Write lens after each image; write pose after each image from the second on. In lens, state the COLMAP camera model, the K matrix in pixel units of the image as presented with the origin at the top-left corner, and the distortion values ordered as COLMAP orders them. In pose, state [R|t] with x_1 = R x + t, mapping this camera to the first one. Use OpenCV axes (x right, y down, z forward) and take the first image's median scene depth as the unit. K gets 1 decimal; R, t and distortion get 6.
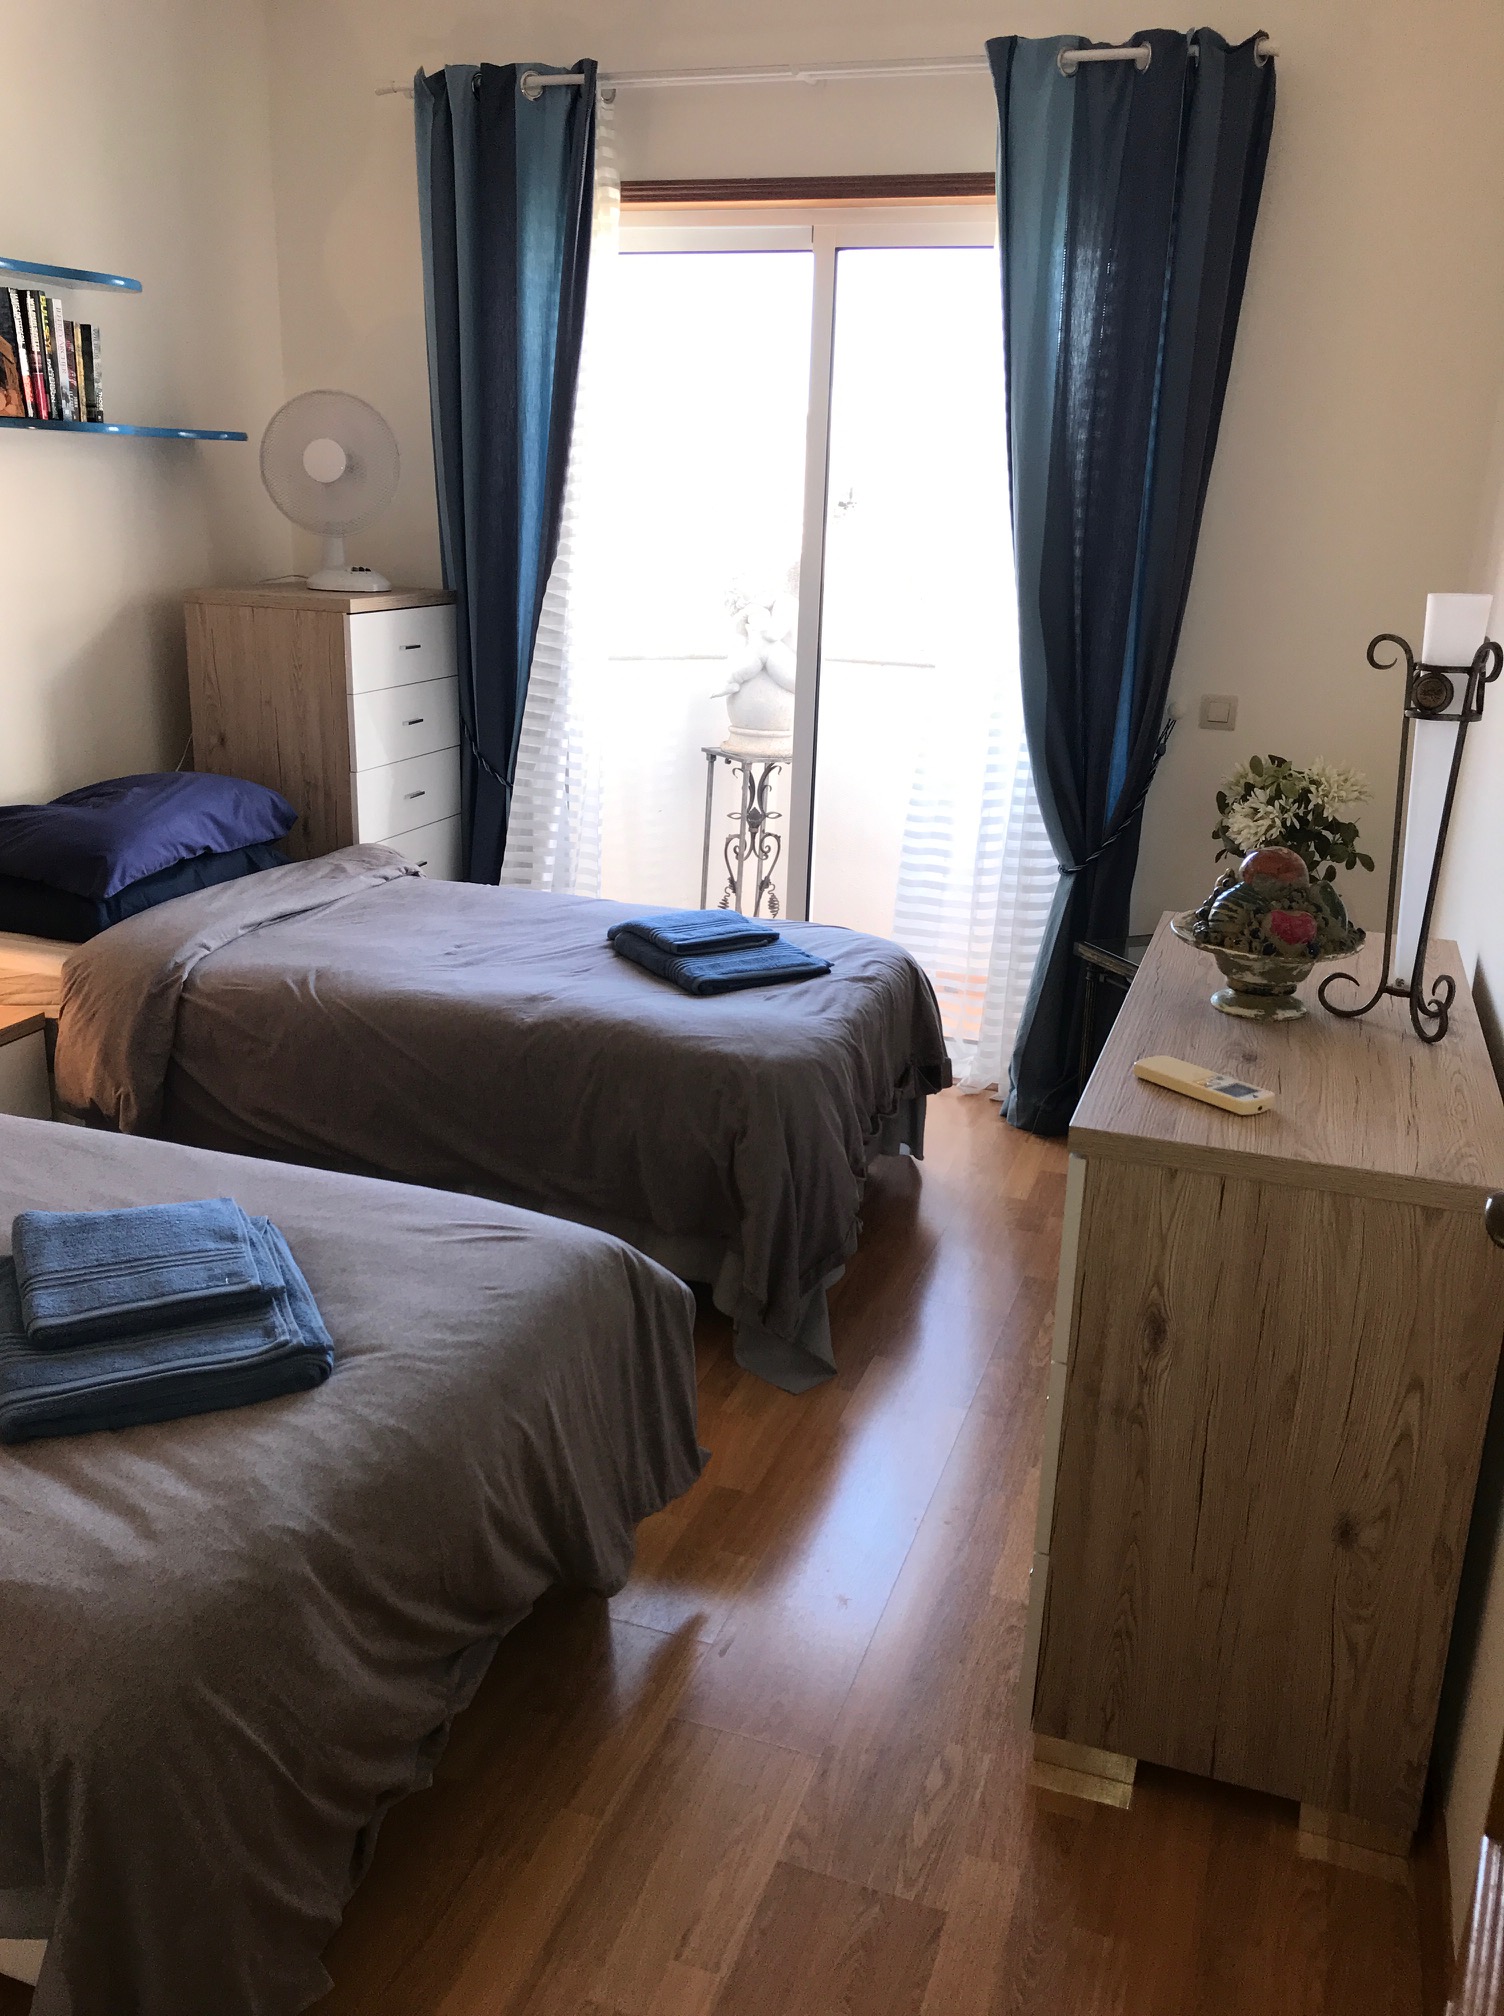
lens RADIAL K [[1673.9, 0, 744.7], [0, 1673.9, 1015.3], [0, 0, 1]] dist [0.027226, -0.029083]
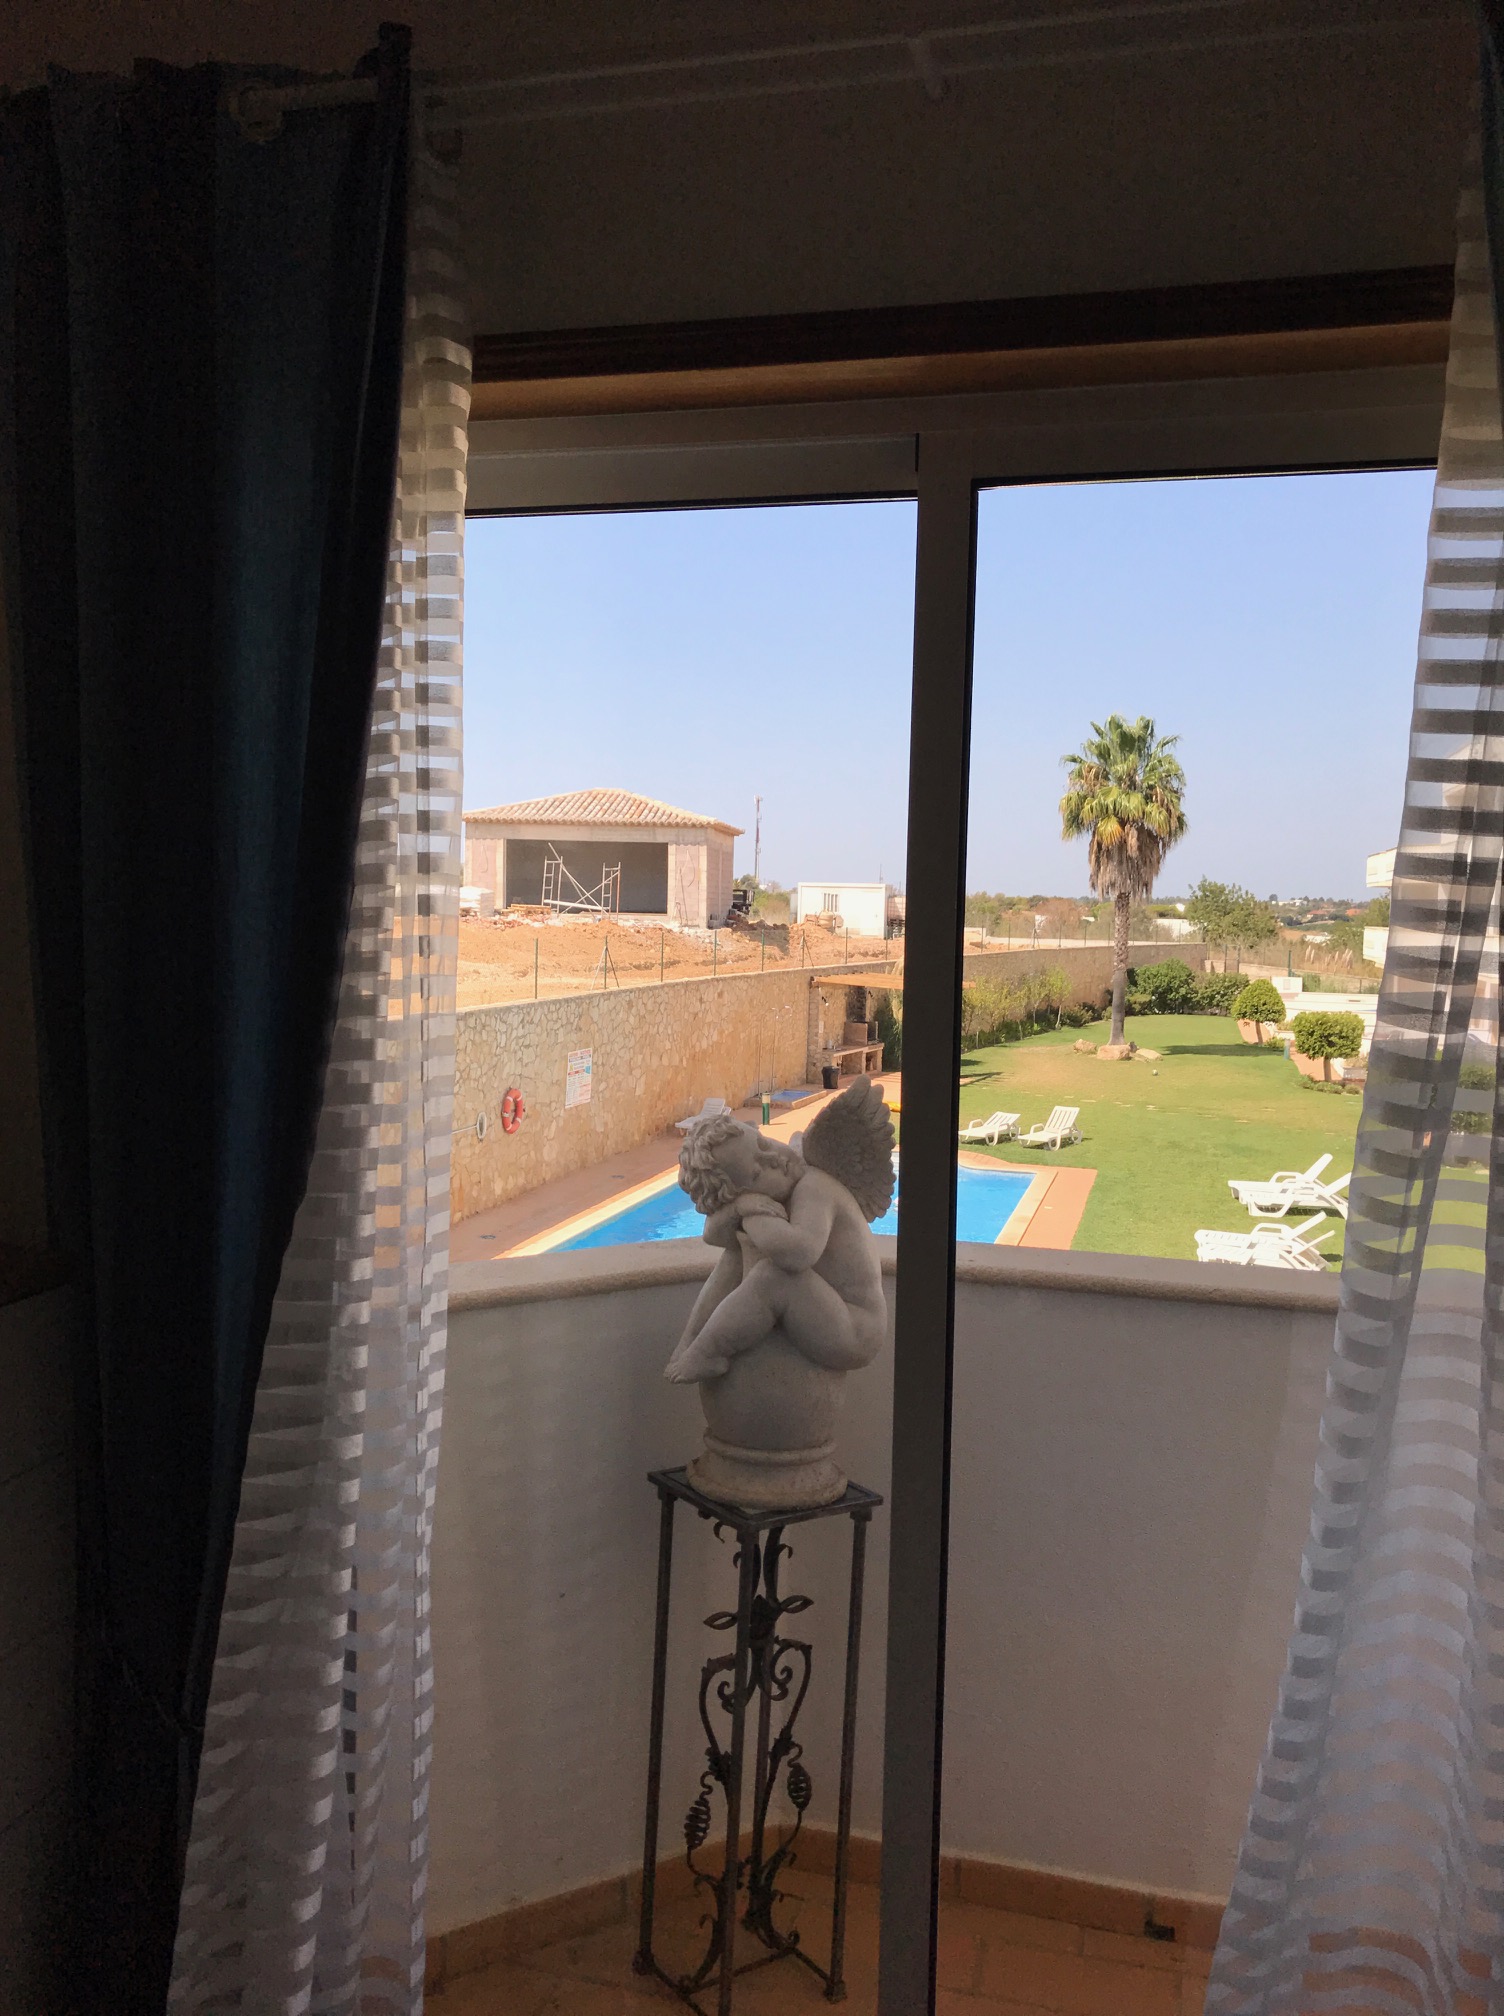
lens RADIAL K [[1673.9, 0, 753.6], [0, 1673.9, 995.0], [0, 0, 1]] dist [0.027226, -0.029083]
pose [[0.997065, -0.016536, 0.074751, -0.043259], [0.033600, 0.971852, -0.233183, -0.265747], [-0.068791, 0.235010, 0.969556, 0.715538]]
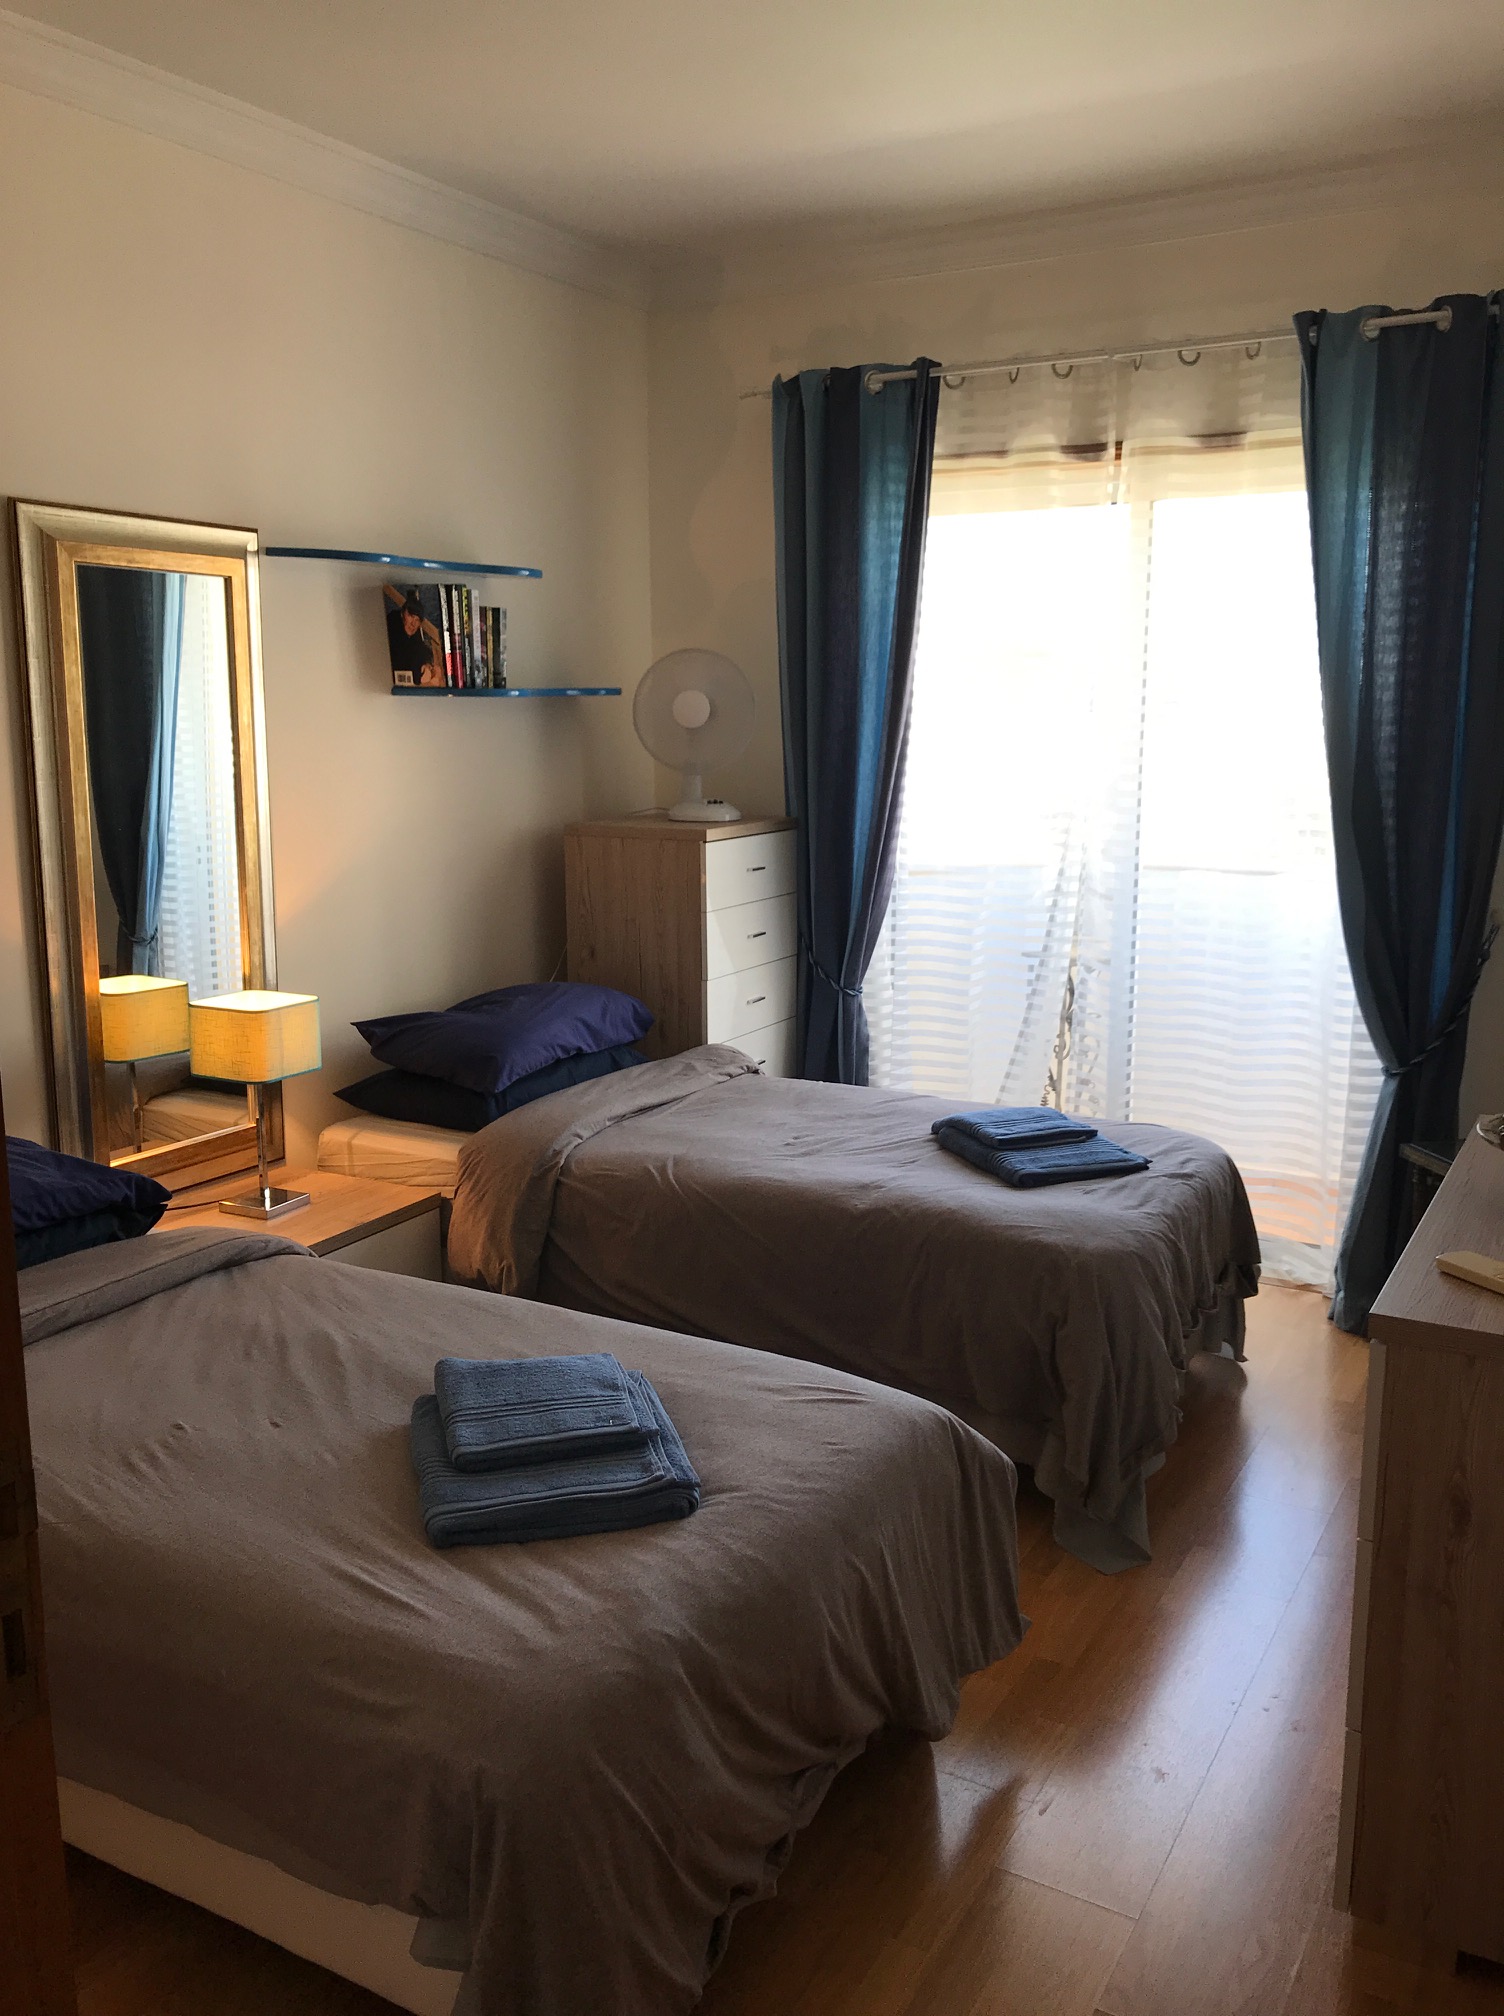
lens RADIAL K [[1673.9, 0, 731.3], [0, 1673.9, 1020.4], [0, 0, 1]] dist [0.027226, -0.029083]
pose [[0.980425, -0.000390, -0.196891, 0.002224], [-0.021811, 0.993628, -0.110577, 0.004076], [0.195679, 0.112707, 0.974170, -0.085143]]
